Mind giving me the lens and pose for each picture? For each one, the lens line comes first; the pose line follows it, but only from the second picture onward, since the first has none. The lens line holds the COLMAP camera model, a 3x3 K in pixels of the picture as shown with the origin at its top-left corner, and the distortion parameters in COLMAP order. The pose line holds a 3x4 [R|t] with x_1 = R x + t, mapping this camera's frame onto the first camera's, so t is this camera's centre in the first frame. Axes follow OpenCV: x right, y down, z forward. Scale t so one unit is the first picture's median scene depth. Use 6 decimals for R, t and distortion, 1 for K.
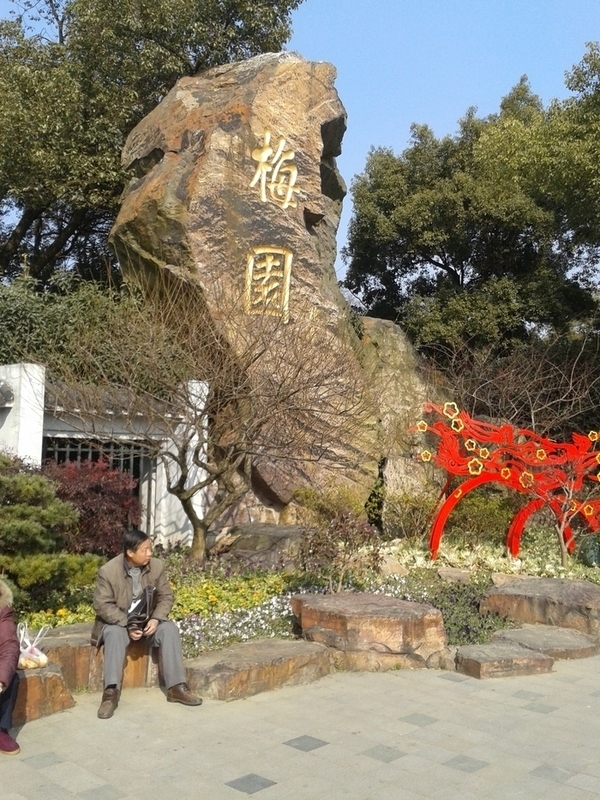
lens RADIAL K [[799.6, 0, 298.7], [0, 799.6, 389.2], [0, 0, 1]] dist [0.232372, -0.660532]
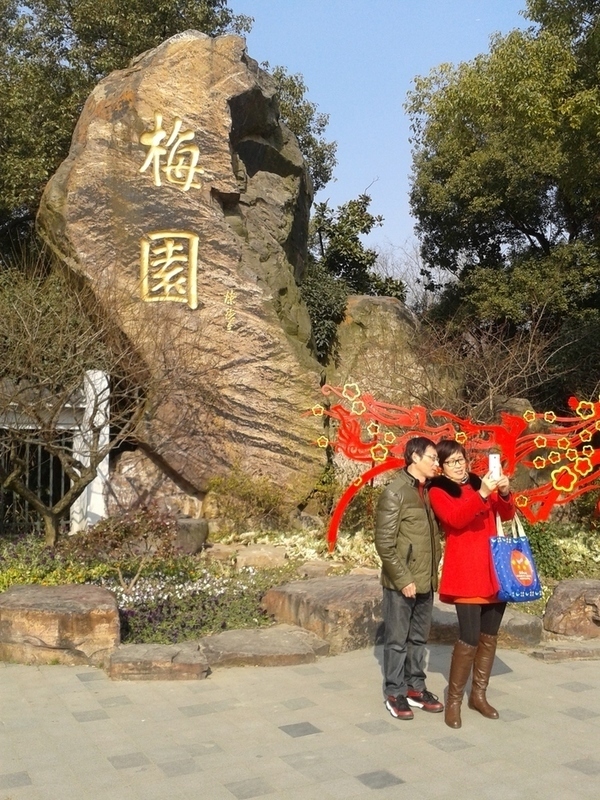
lens RADIAL K [[799.6, 0, 298.7], [0, 799.6, 389.2], [0, 0, 1]] dist [0.232372, -0.660532]
pose [[0.956402, -0.030133, -0.290495, 0.393652], [0.034179, 0.999376, 0.008866, 0.012132], [0.290046, -0.018408, 0.956836, 0.097719]]
